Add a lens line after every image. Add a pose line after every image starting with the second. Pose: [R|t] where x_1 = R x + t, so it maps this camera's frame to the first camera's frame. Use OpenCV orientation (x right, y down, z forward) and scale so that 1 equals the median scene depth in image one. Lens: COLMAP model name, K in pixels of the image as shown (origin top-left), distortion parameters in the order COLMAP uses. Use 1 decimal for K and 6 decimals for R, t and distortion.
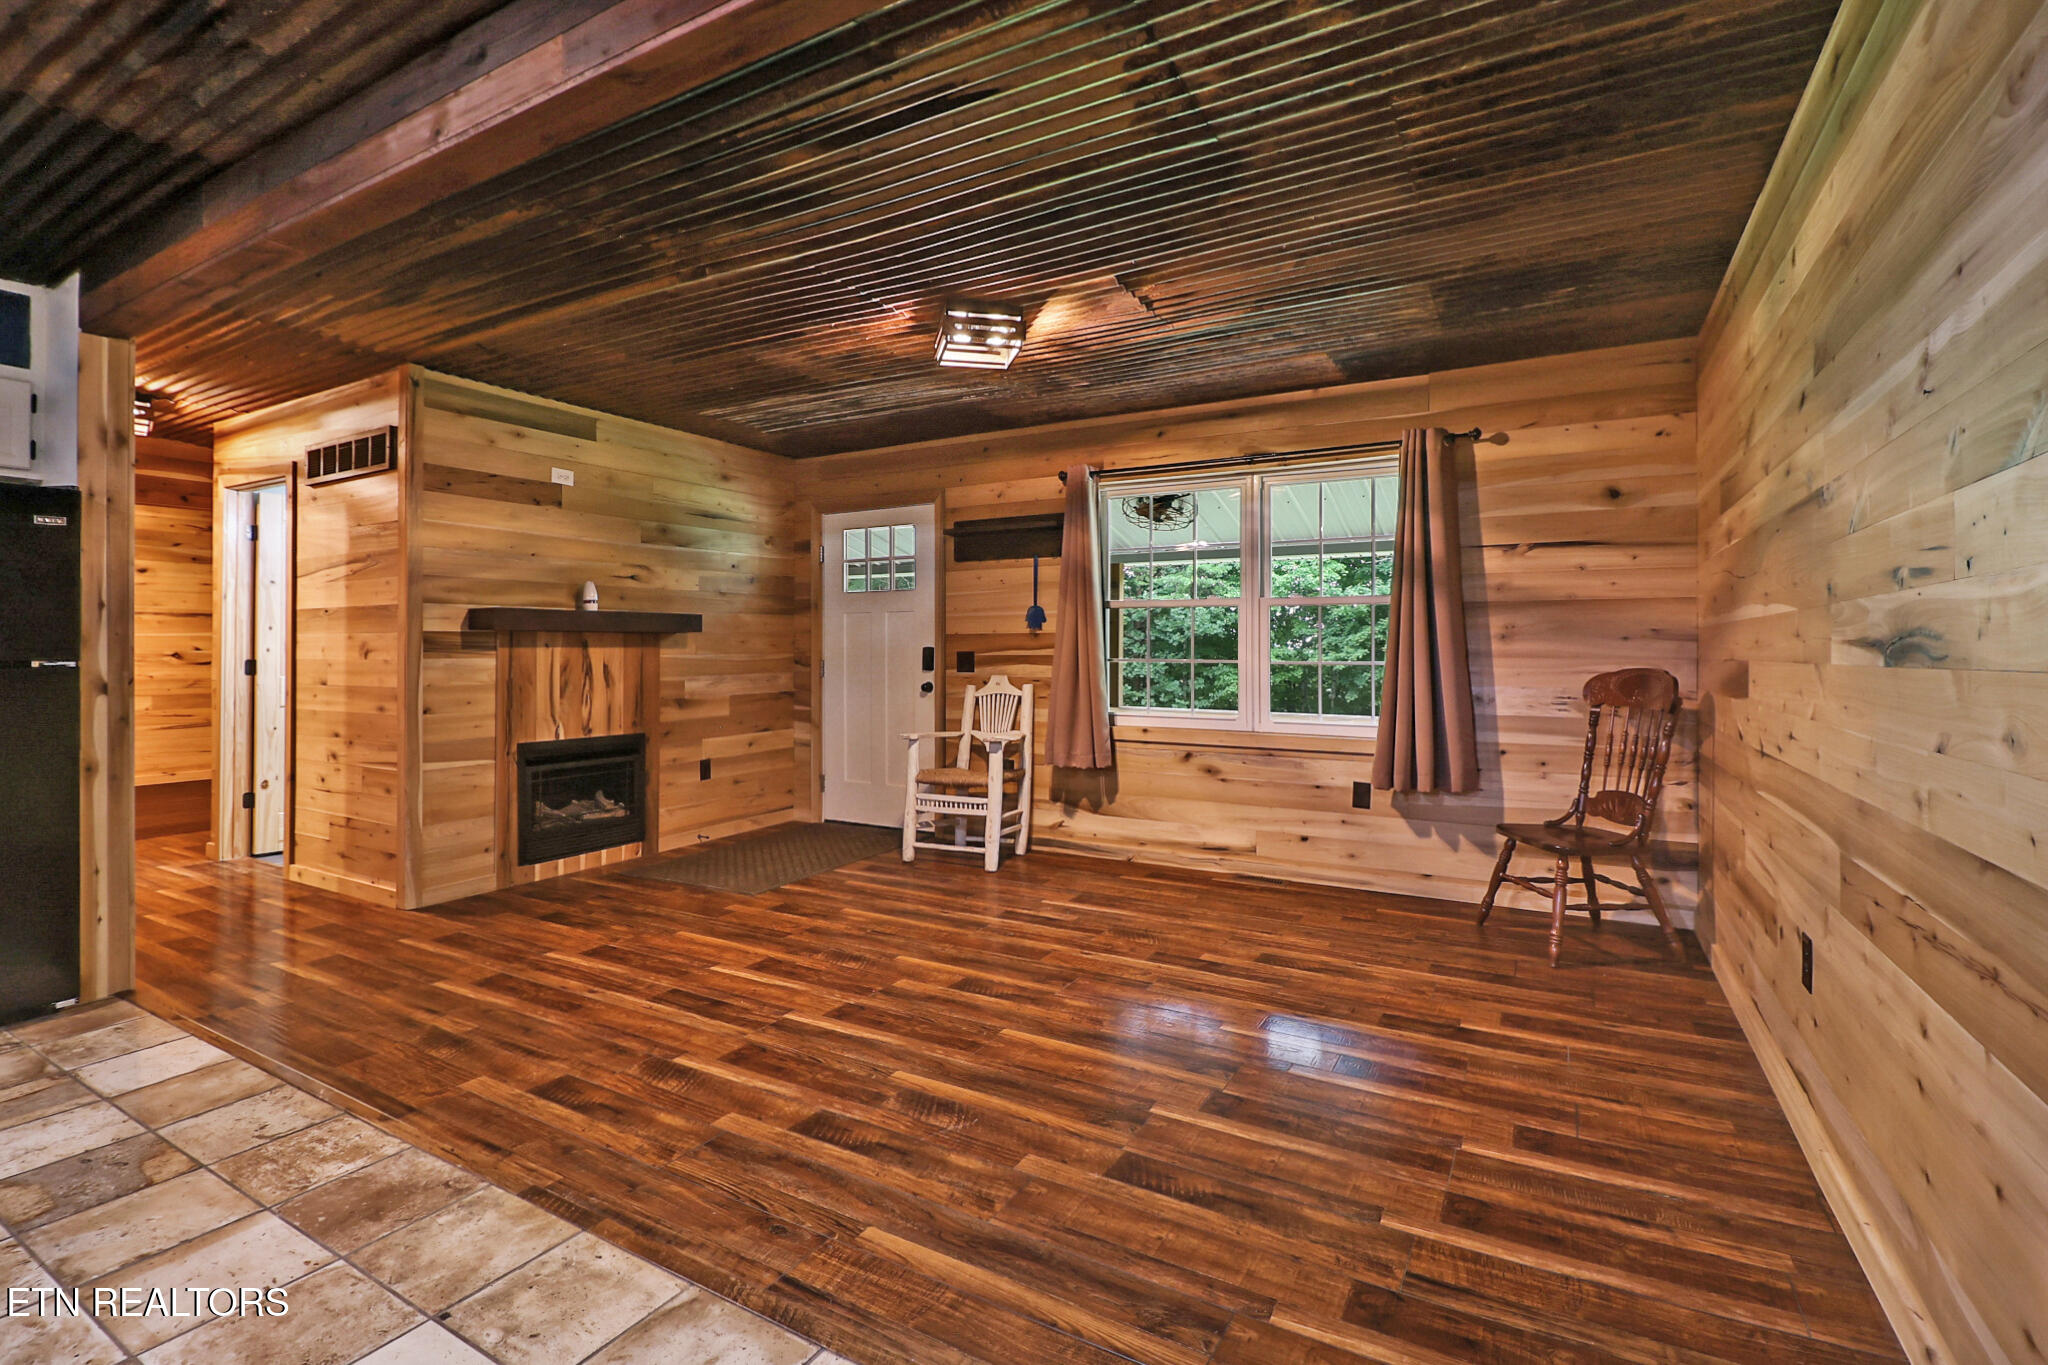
lens RADIAL K [[938.7, 0, 1010.6], [0, 938.7, 645.0], [0, 0, 1]] dist [-0.004322, -0.010346]
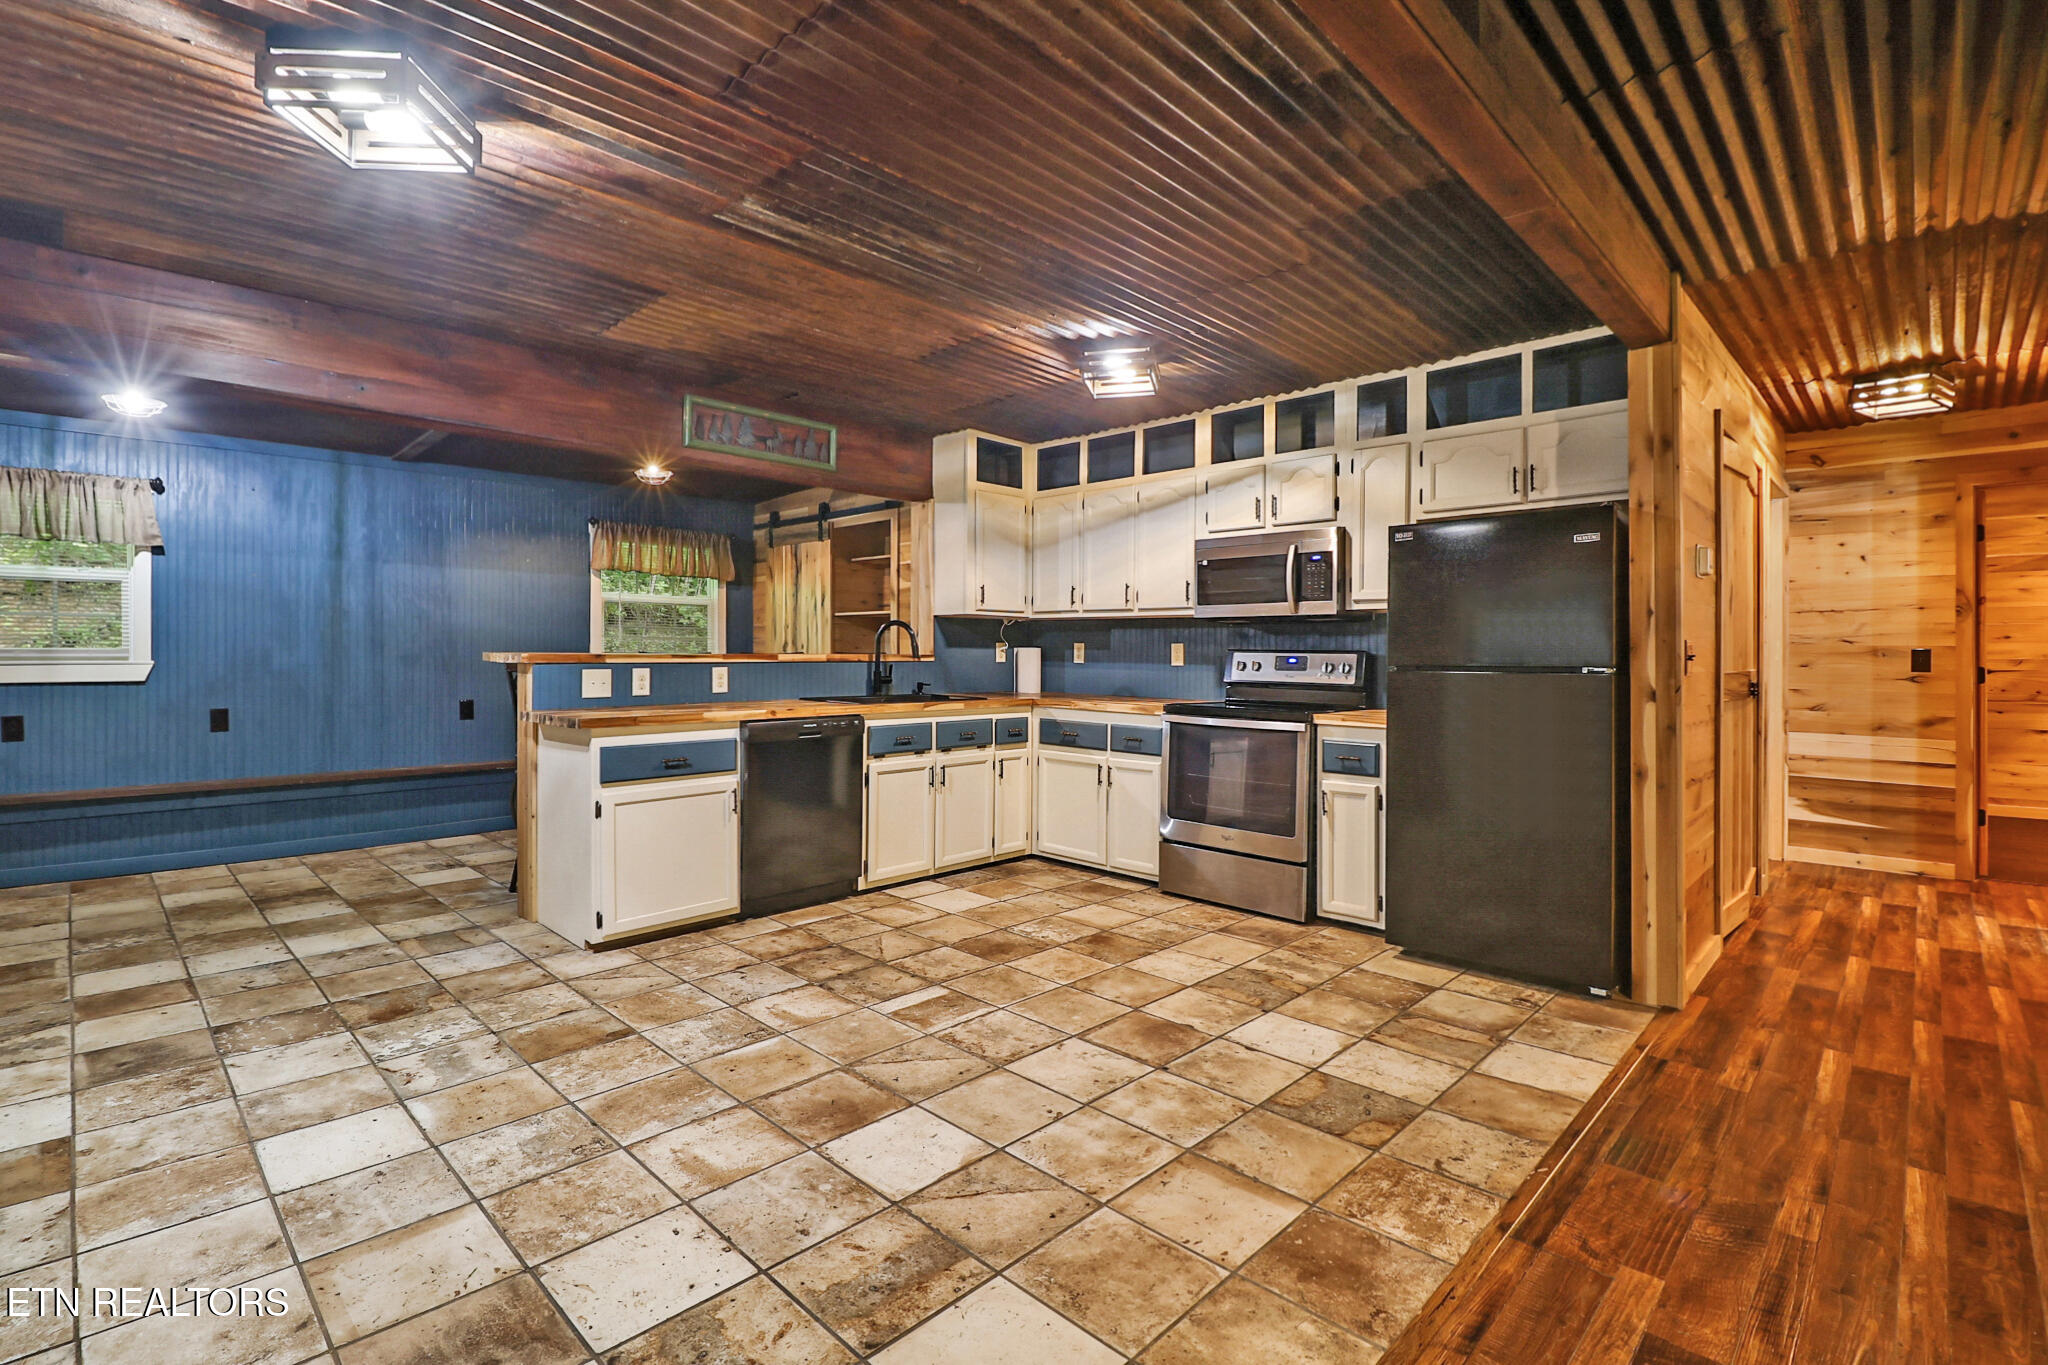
lens RADIAL K [[938.7, 0, 1009.7], [0, 938.7, 655.3], [0, 0, 1]] dist [-0.004322, -0.010346]
pose [[-0.251280, -0.001871, -0.967913, 0.127242], [0.005921, 0.999976, -0.003470, 0.001121], [0.967896, -0.006603, -0.251263, 0.422507]]
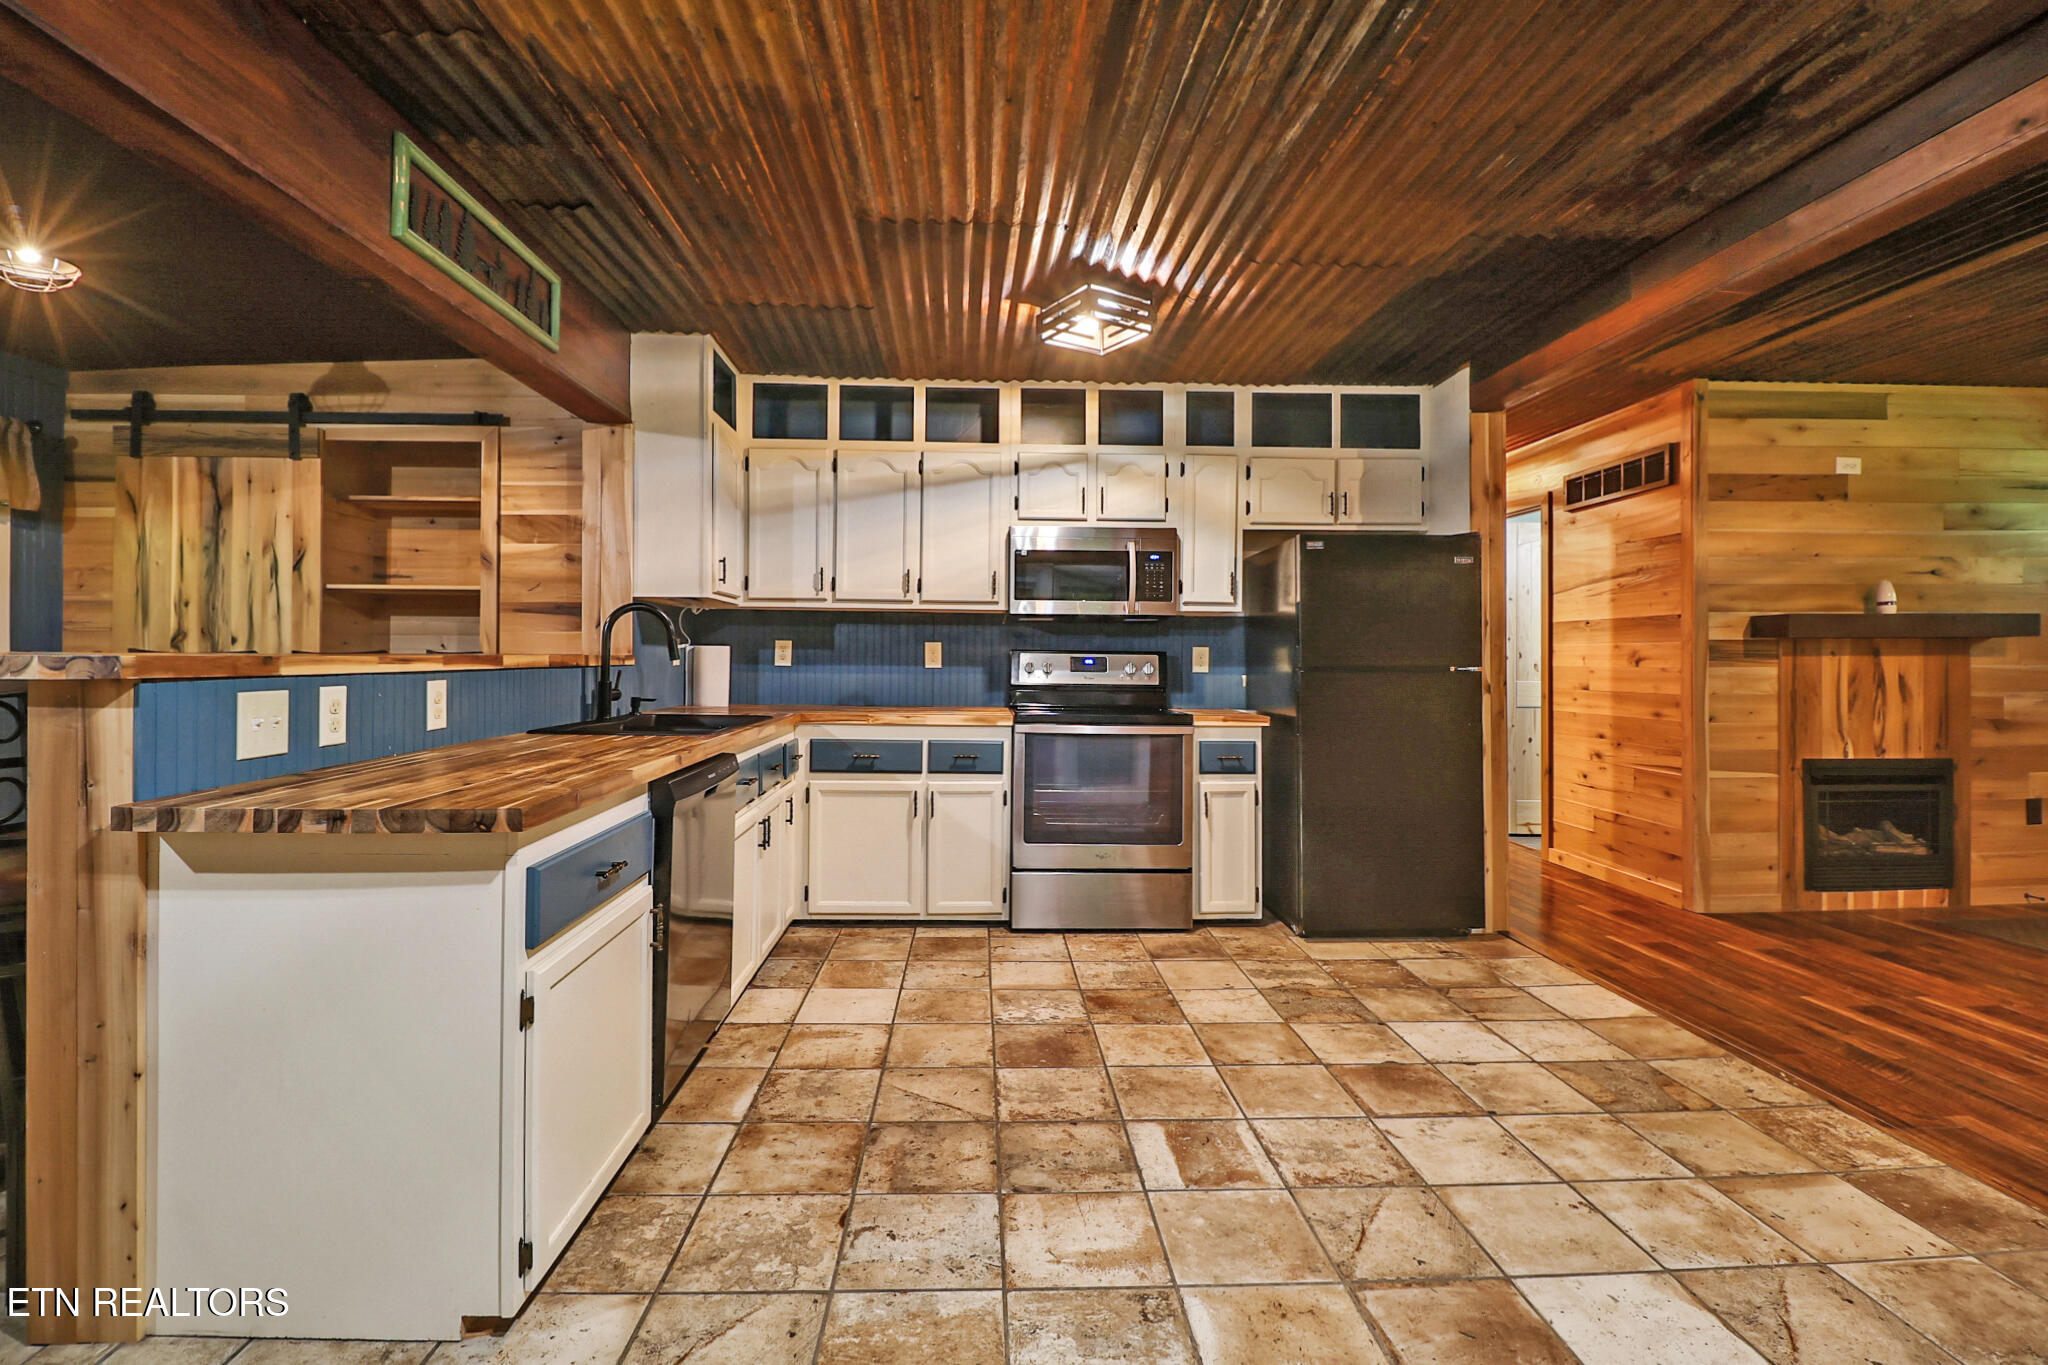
lens RADIAL K [[938.7, 0, 1006.7], [0, 938.7, 655.3], [0, 0, 1]] dist [-0.004322, -0.010346]
pose [[0.533230, -0.000349, -0.845970, -0.179915], [0.005172, 0.999983, 0.002848, -0.005533], [0.845955, -0.005894, 0.533222, -0.182323]]
